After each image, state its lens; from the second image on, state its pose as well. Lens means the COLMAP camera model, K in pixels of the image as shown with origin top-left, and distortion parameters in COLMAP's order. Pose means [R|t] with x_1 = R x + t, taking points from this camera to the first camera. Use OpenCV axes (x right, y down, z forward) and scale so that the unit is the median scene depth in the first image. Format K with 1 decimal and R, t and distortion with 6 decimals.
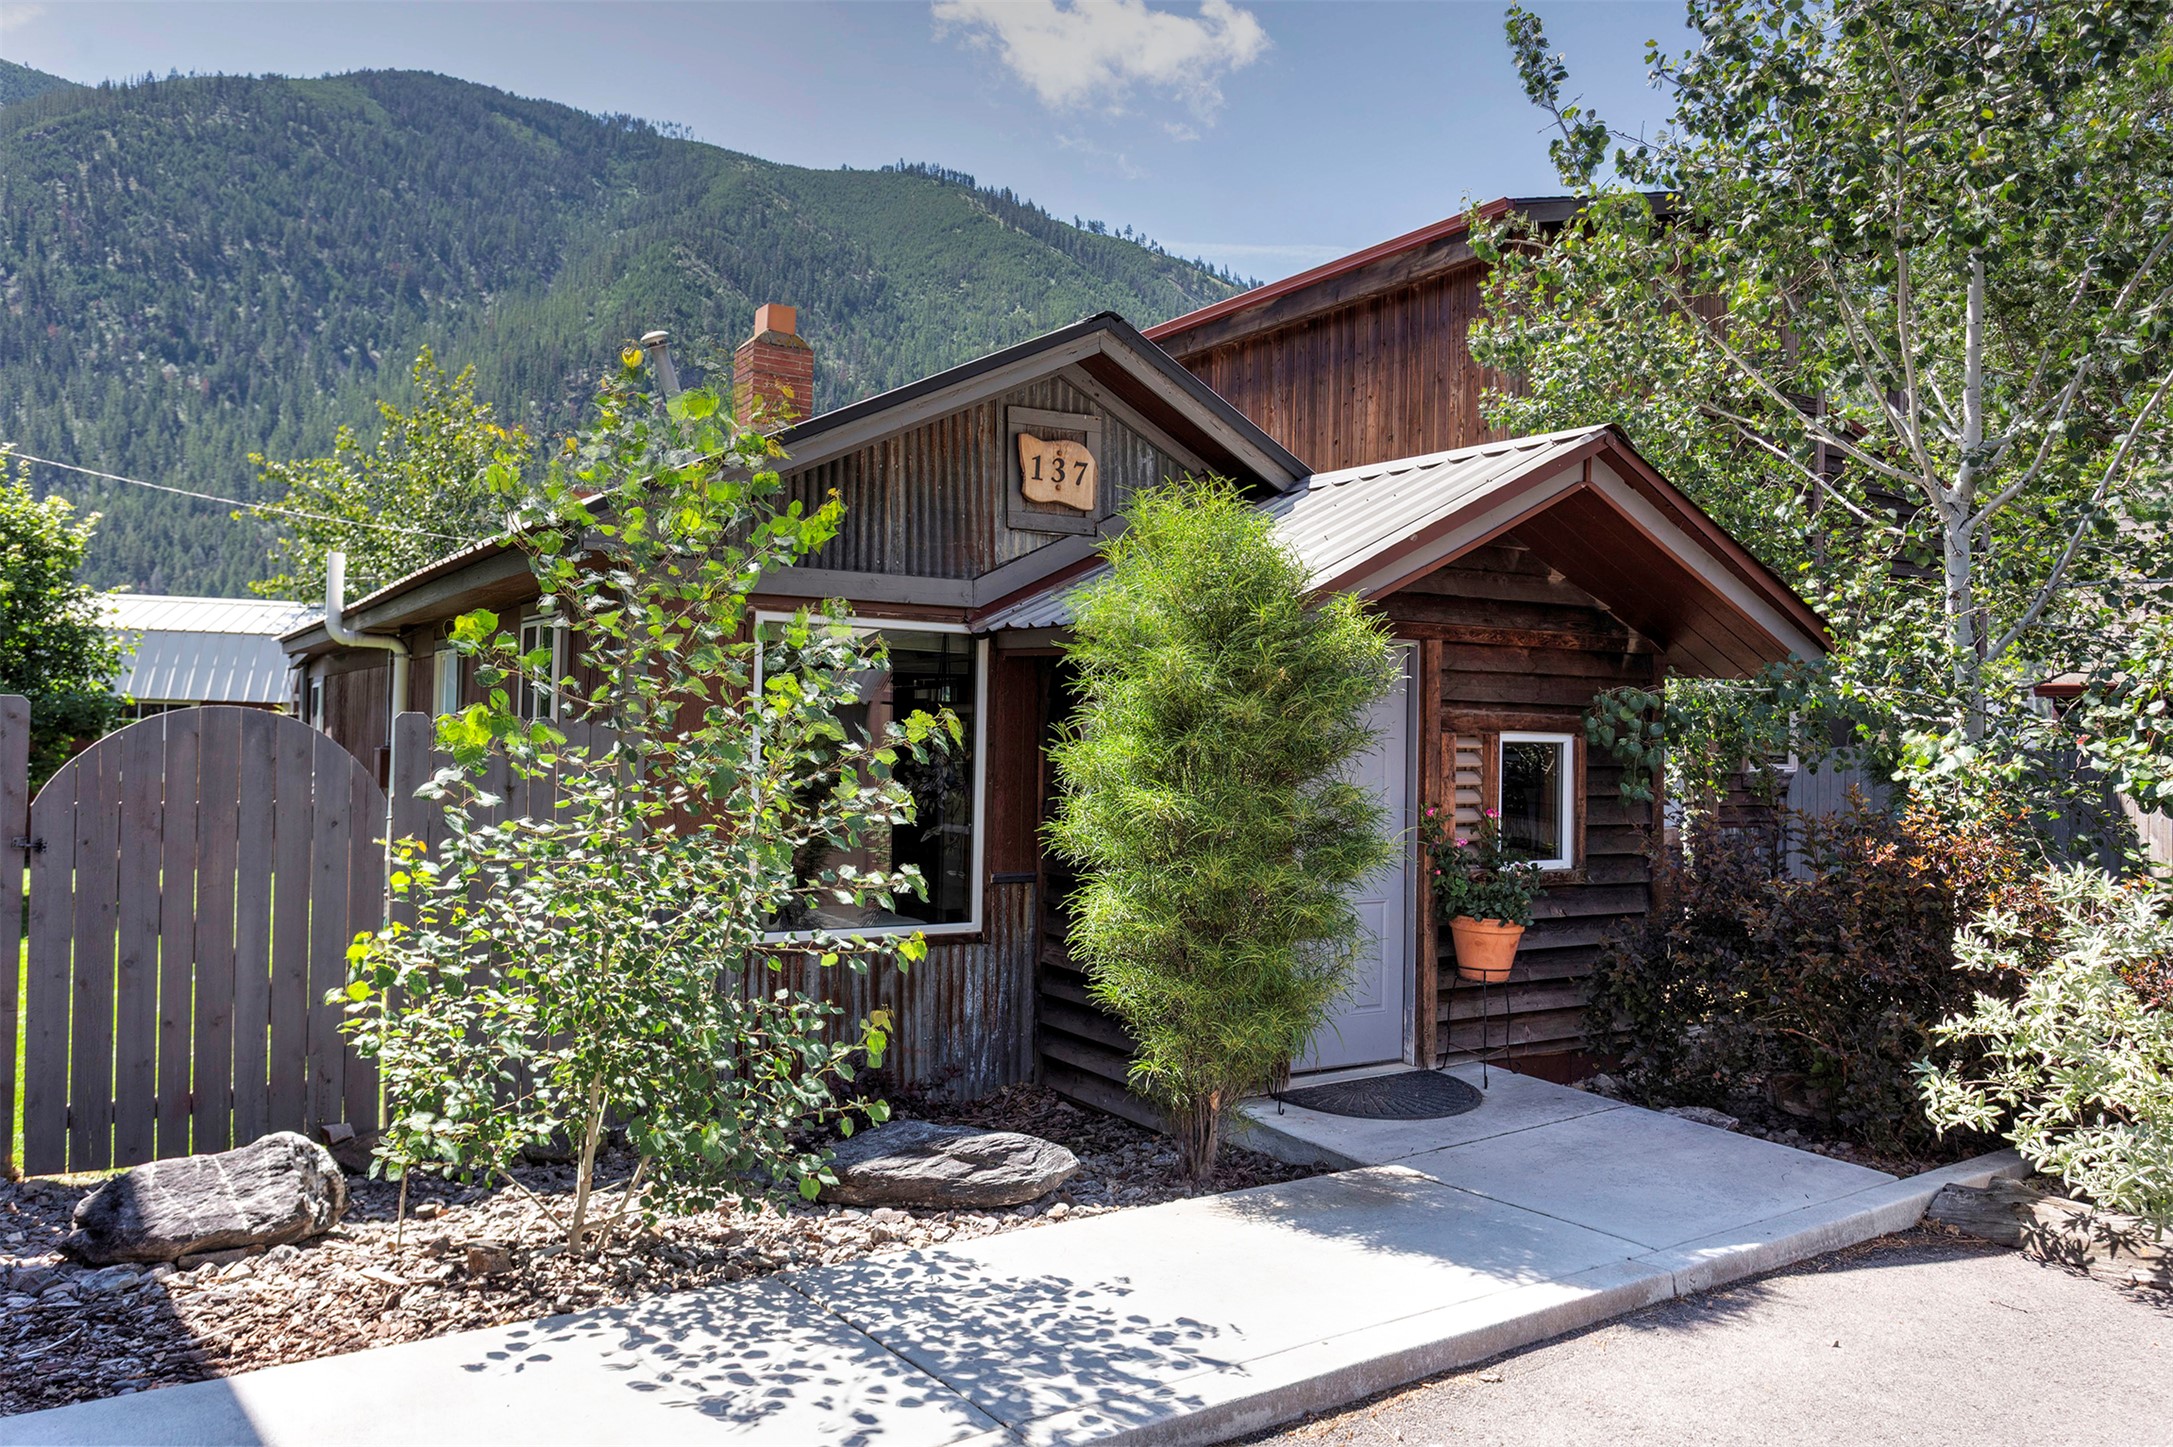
lens RADIAL K [[1574.5, 0, 1085.7], [0, 1574.5, 724.5], [0, 0, 1]] dist [-0.000725, 0.004559]
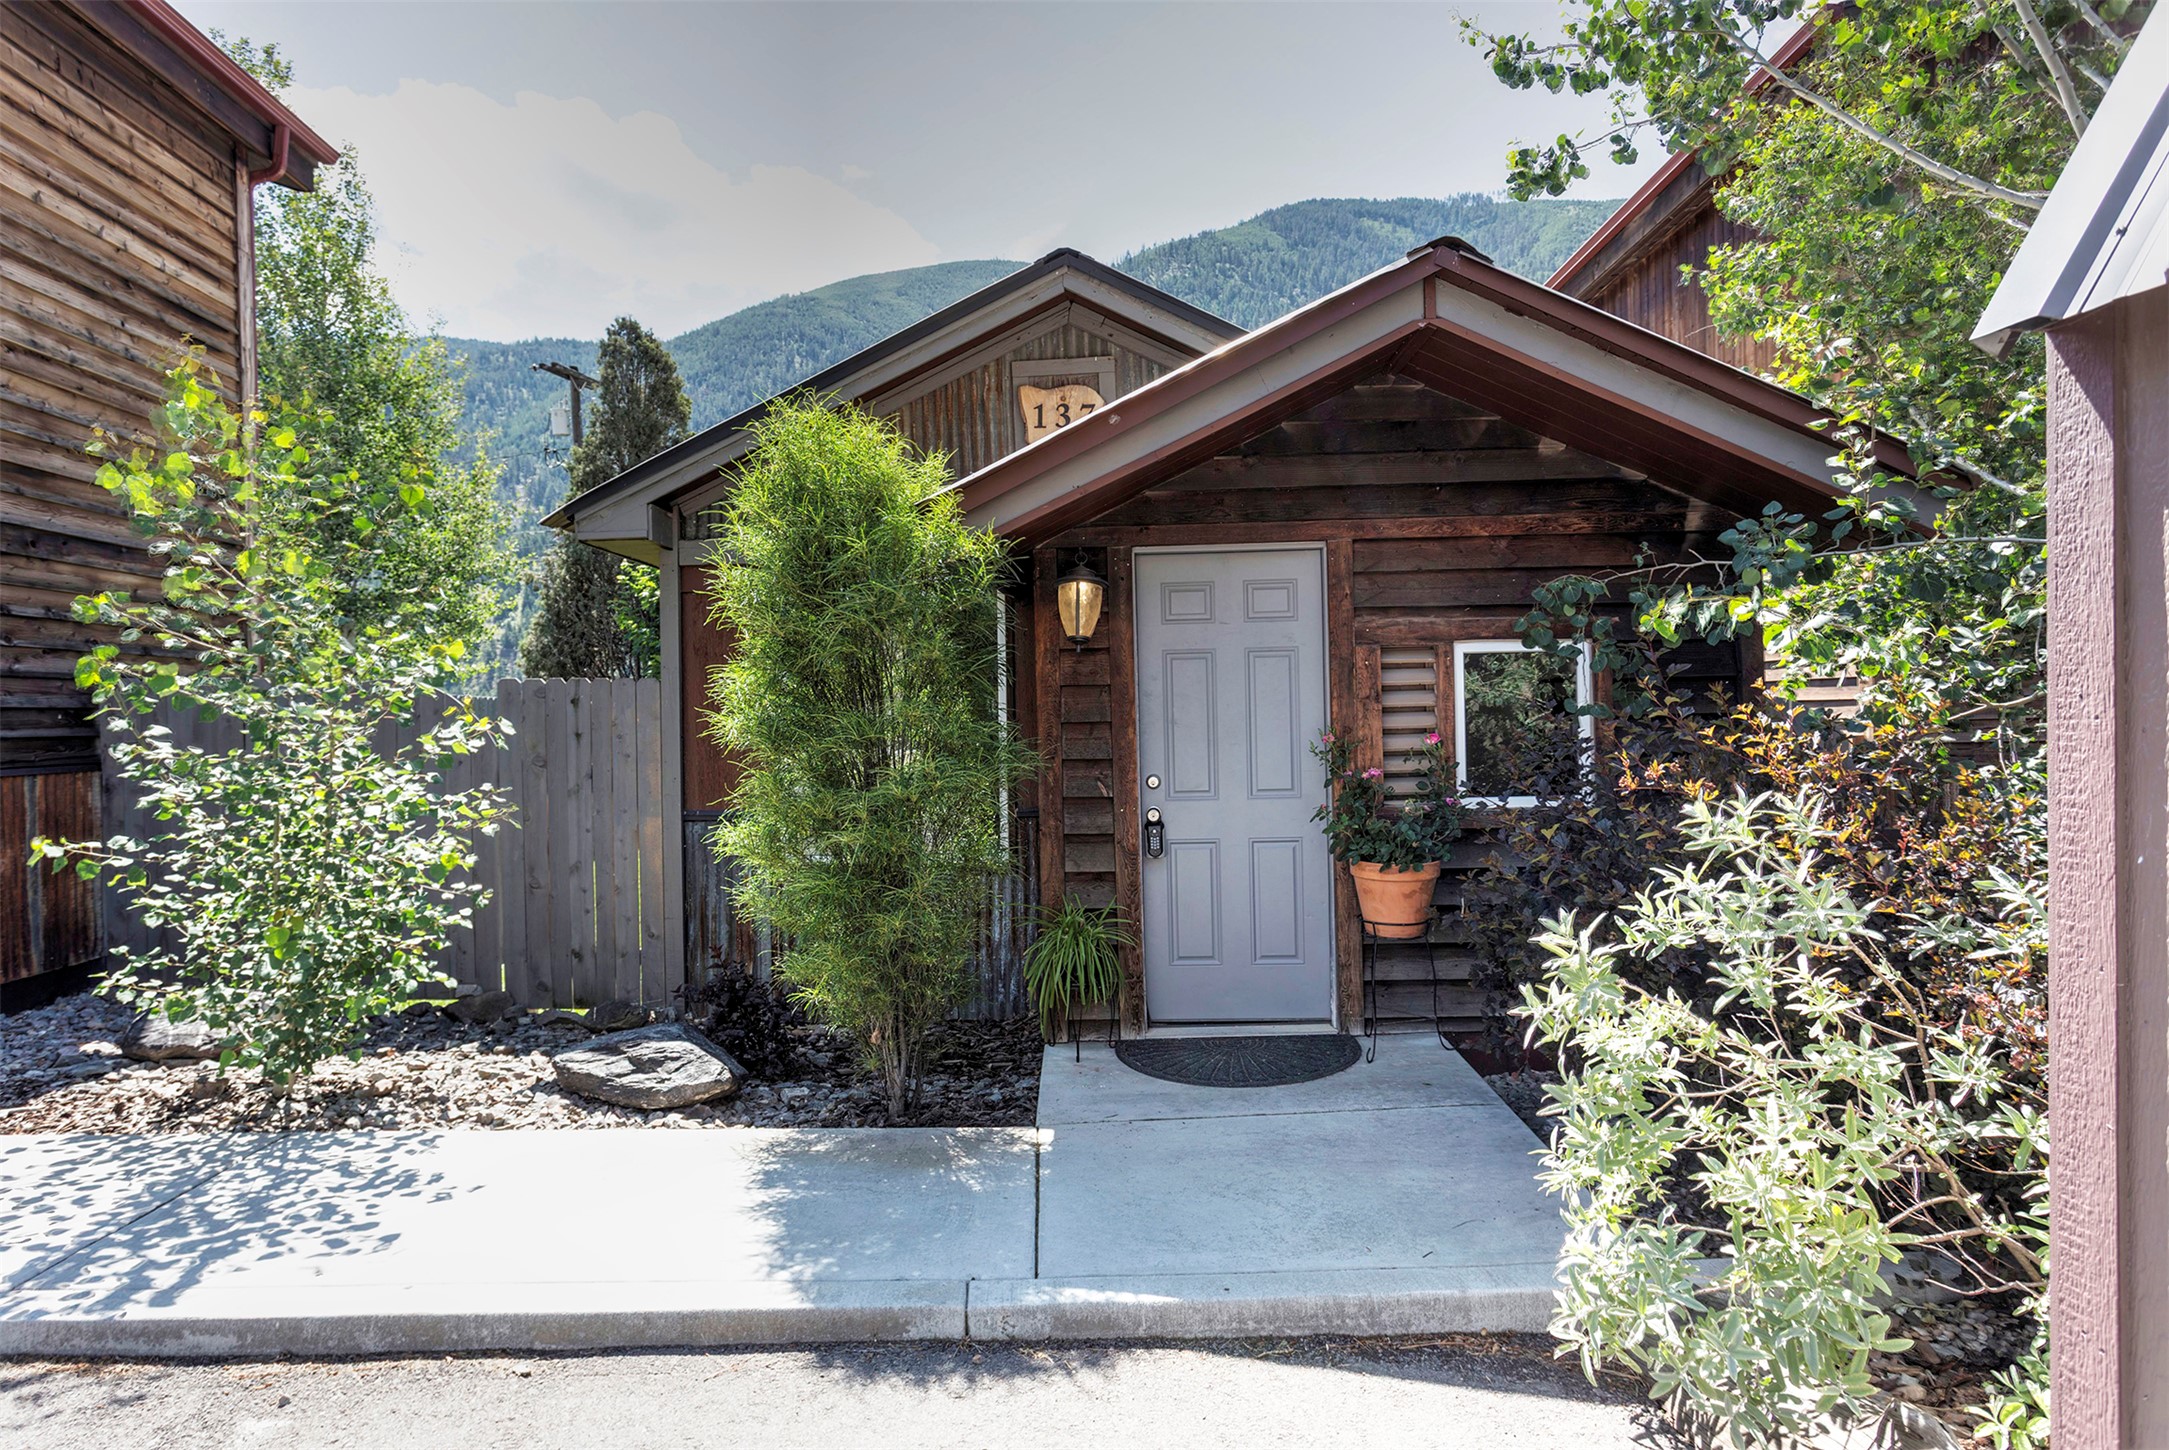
lens RADIAL K [[1295.6, 0, 964.1], [0, 1295.6, 723.9], [0, 0, 1]] dist [-0.008348, -0.001238]
pose [[0.822712, -0.028201, -0.567758, 0.702944], [0.037711, 0.999276, 0.005010, 0.056719], [0.567206, -0.025533, 0.823180, 0.462045]]
